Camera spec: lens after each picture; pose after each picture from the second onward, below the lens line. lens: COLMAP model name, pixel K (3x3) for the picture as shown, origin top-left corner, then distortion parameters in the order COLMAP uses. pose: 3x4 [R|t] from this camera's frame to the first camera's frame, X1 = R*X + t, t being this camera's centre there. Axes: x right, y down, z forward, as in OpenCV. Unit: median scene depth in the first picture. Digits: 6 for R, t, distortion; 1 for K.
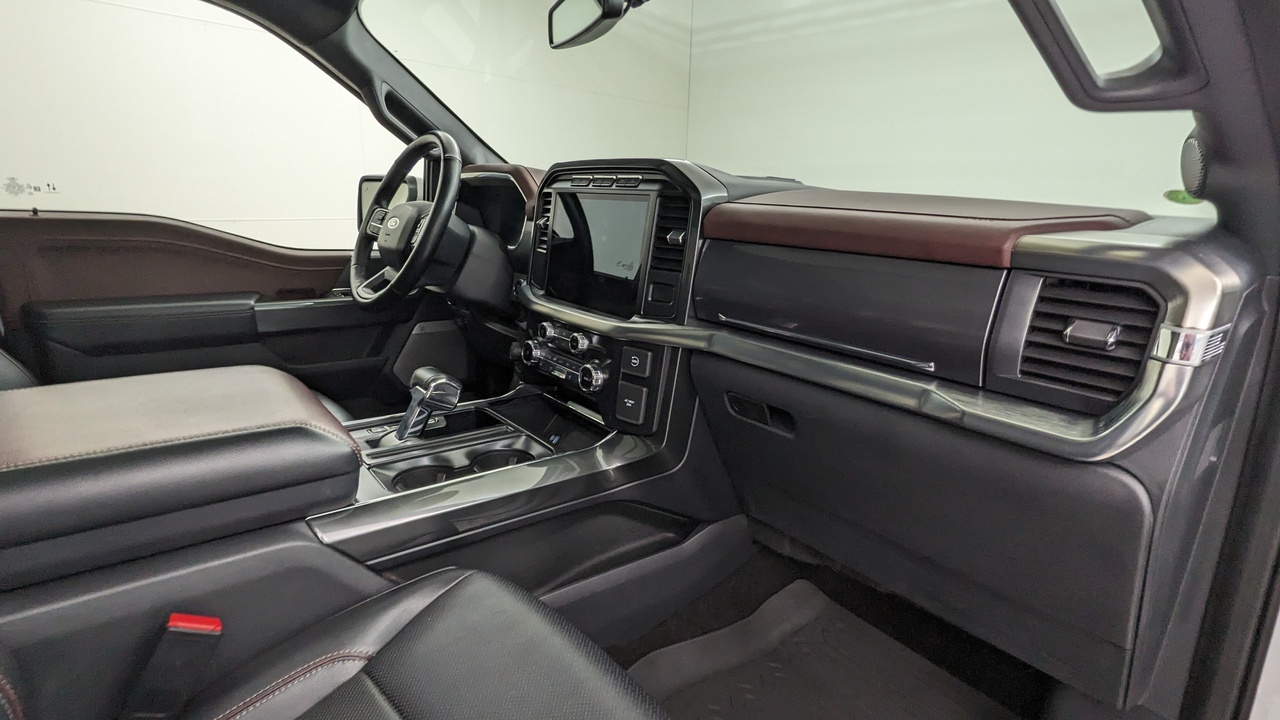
lens RADIAL K [[615.9, 0, 640.0], [0, 615.9, 360.0], [0, 0, 1]] dist [-0.000445, 0.000698]
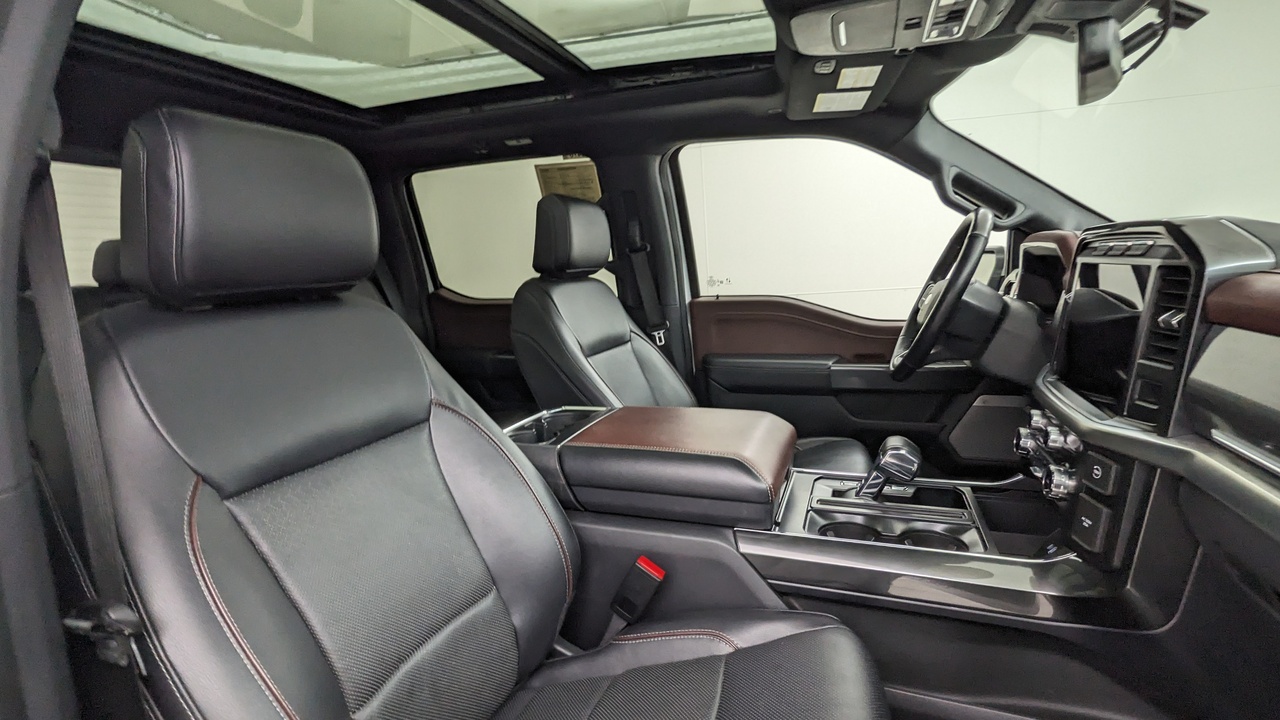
lens RADIAL K [[615.9, 0, 640.0], [0, 615.9, 360.0], [0, 0, 1]] dist [-0.000445, 0.000698]
pose [[0.513668, 0.064209, -0.855583, 0.353194], [-0.145857, 0.989216, -0.013331, -0.043416], [0.845500, 0.131641, 0.517494, 0.062014]]
